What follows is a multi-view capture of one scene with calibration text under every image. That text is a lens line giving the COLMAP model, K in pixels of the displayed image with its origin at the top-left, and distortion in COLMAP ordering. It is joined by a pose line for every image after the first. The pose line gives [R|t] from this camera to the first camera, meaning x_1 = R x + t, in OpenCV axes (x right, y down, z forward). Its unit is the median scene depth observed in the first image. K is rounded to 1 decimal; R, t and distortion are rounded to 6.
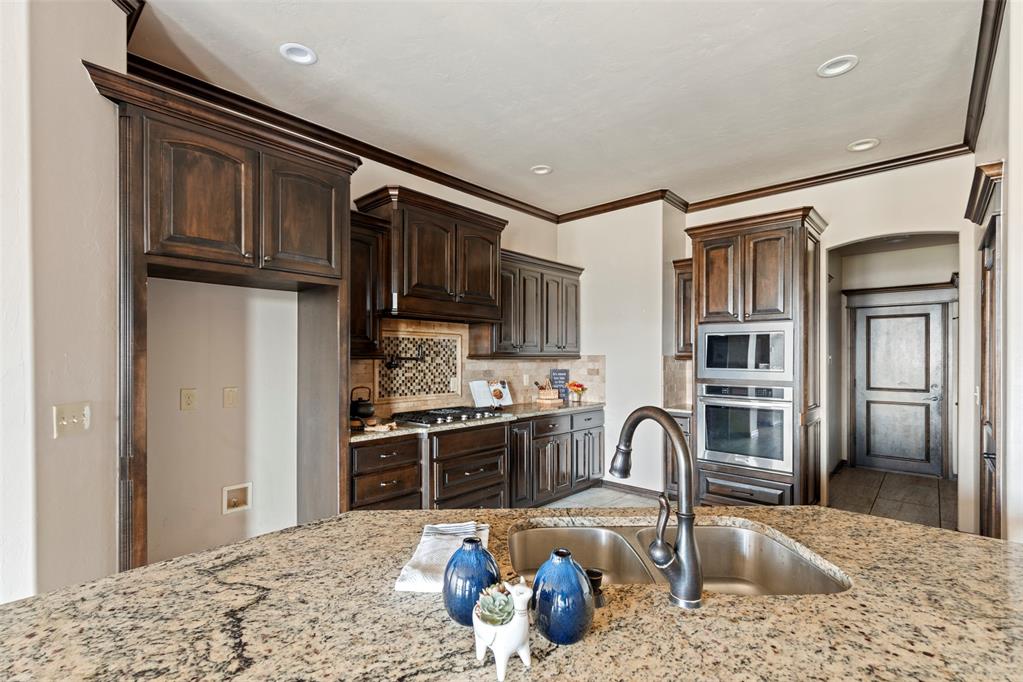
lens RADIAL K [[465.0, 0, 519.1], [0, 465.0, 351.8], [0, 0, 1]] dist [0.007426, -0.001250]
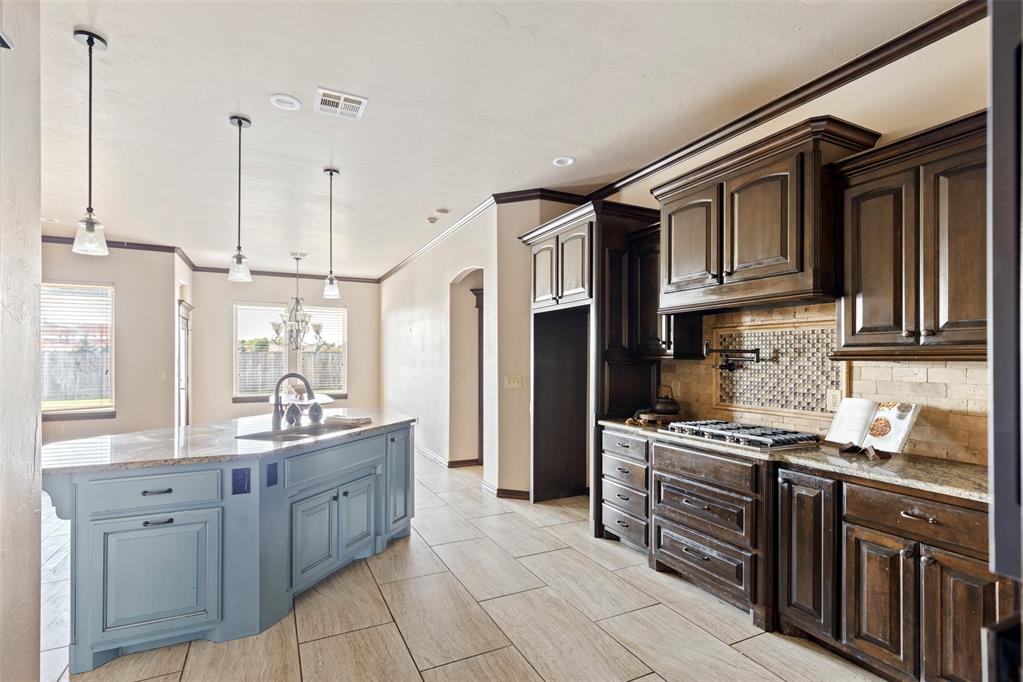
lens RADIAL K [[485.2, 0, 510.2], [0, 485.2, 358.5], [0, 0, 1]] dist [-0.000967, -0.001384]
pose [[-0.373715, -0.005966, -0.927524, 0.672615], [0.004601, 0.999955, -0.008286, 0.017948], [0.927532, -0.007364, -0.373671, 0.892015]]
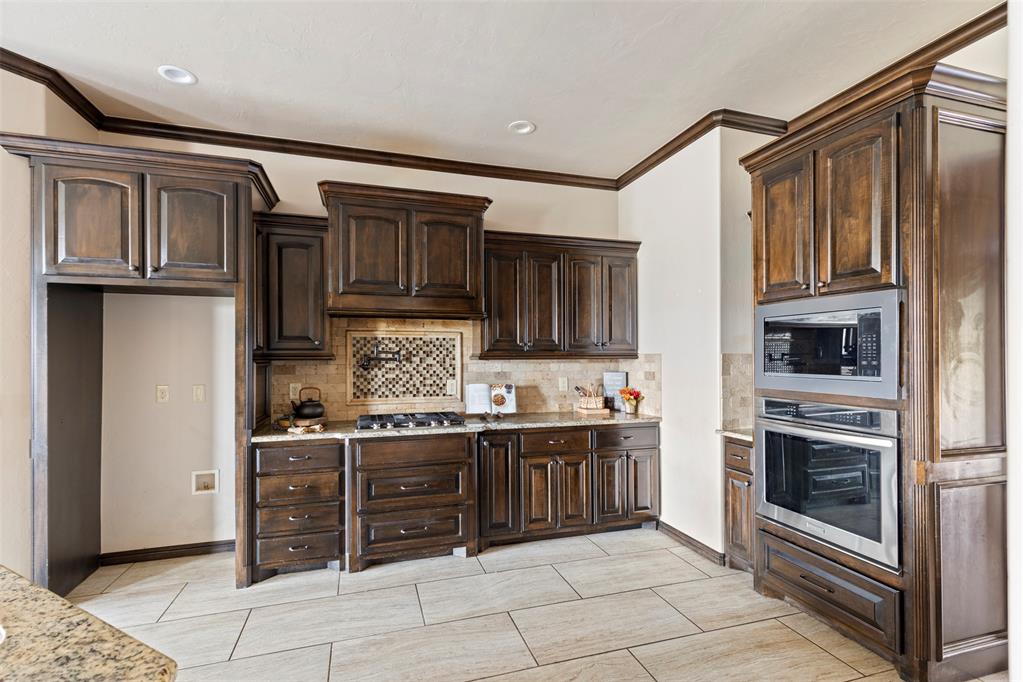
lens RADIAL K [[465.0, 0, 508.1], [0, 465.0, 352.9], [0, 0, 1]] dist [0.007426, -0.001250]
pose [[0.861366, -0.008513, -0.507914, 0.446225], [0.010950, 0.999938, 0.001811, 0.002635], [0.507867, -0.007121, 0.861406, 0.286712]]
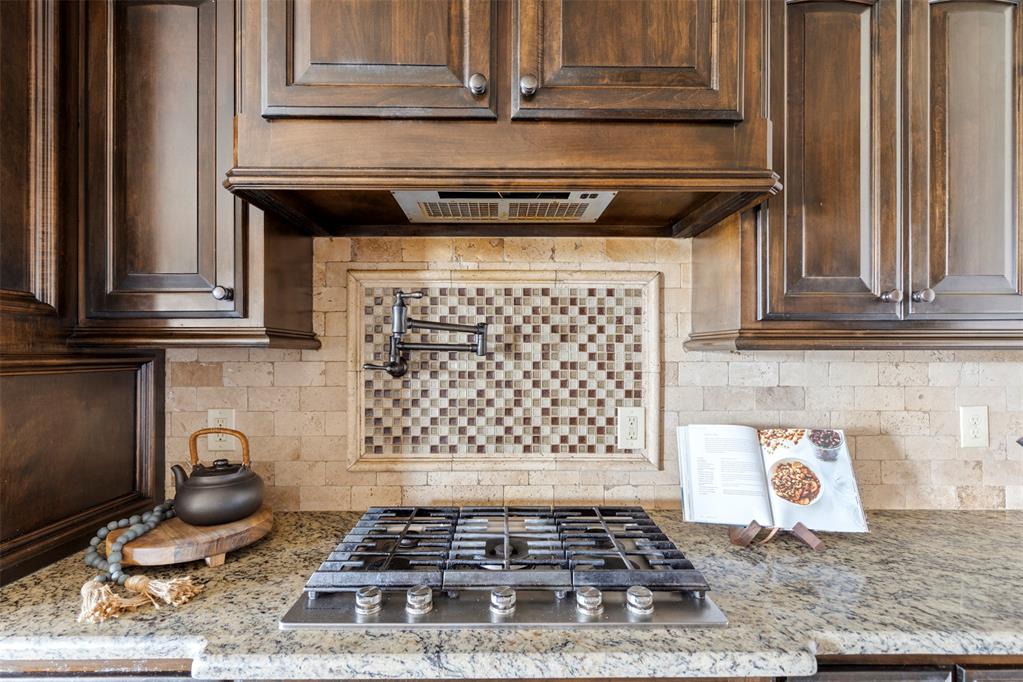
lens RADIAL K [[485.2, 0, 496.3], [0, 485.2, 350.5], [0, 0, 1]] dist [-0.000967, -0.001384]
pose [[0.668687, -0.002951, -0.743538, 0.050685], [0.009020, 0.999951, 0.004143, 0.014976], [0.743490, -0.009477, 0.668680, 0.750098]]
